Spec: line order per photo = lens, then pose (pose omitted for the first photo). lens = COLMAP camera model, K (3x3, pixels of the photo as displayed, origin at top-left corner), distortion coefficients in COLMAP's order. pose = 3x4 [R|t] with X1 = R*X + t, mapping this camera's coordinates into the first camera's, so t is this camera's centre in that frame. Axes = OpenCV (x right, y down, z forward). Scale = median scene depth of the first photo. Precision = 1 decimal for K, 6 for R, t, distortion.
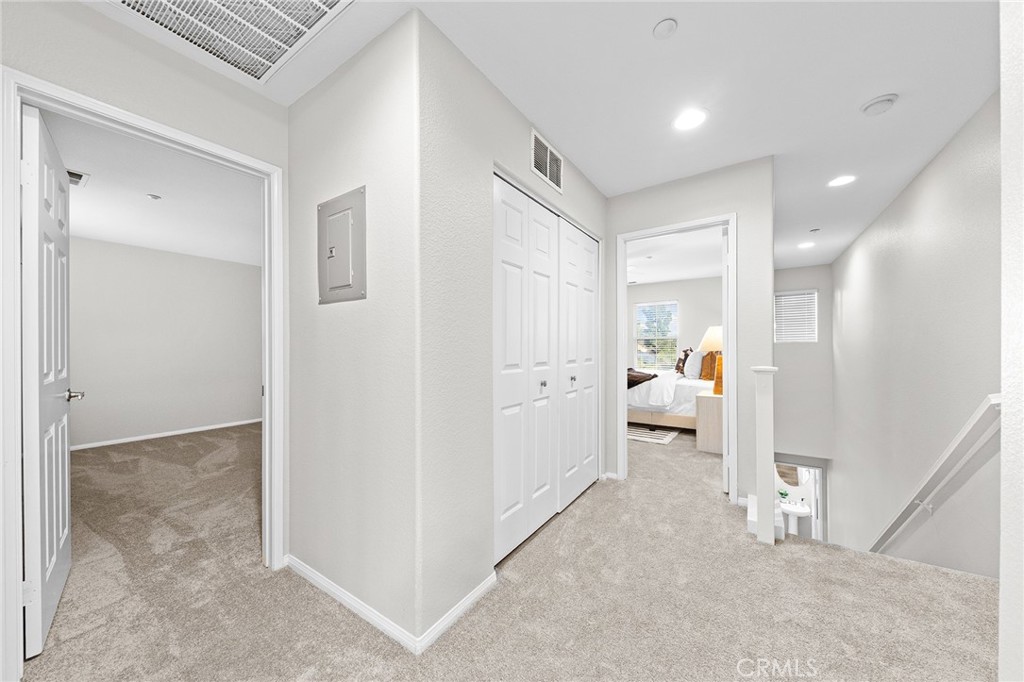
lens RADIAL K [[354.4, 0, 518.4], [0, 354.4, 347.6], [0, 0, 1]] dist [0.001293, -0.000011]
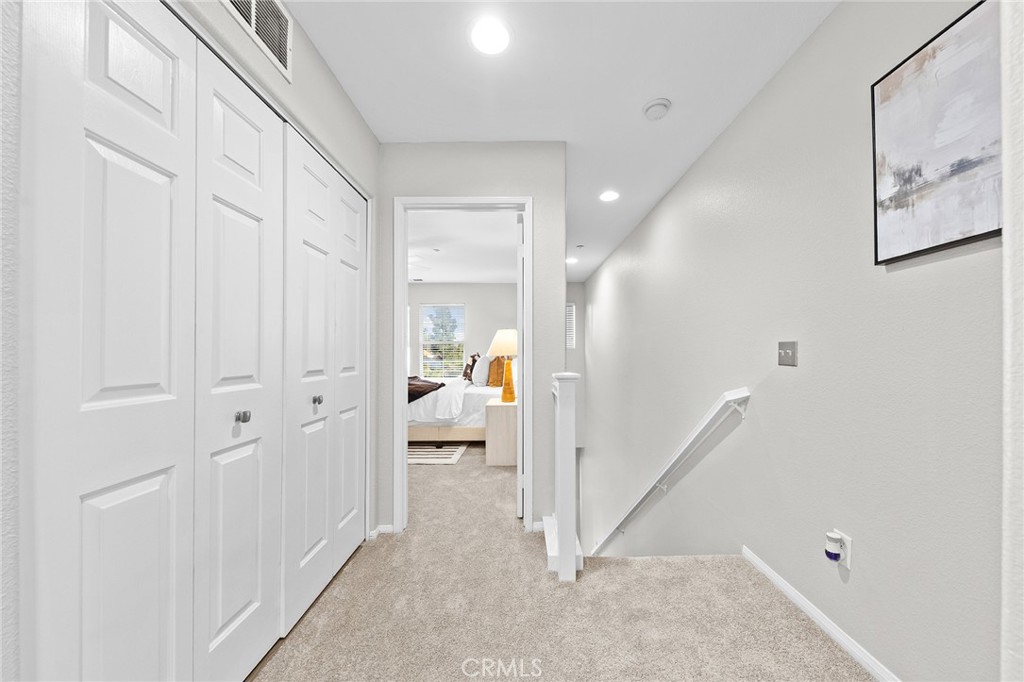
lens RADIAL K [[354.4, 0, 518.4], [0, 354.4, 347.6], [0, 0, 1]] dist [0.001293, -0.000011]
pose [[0.835398, 0.009417, 0.549565, 0.092659], [0.000524, 0.999839, -0.017930, 0.005952], [-0.549646, 0.015266, 0.835258, 0.250947]]
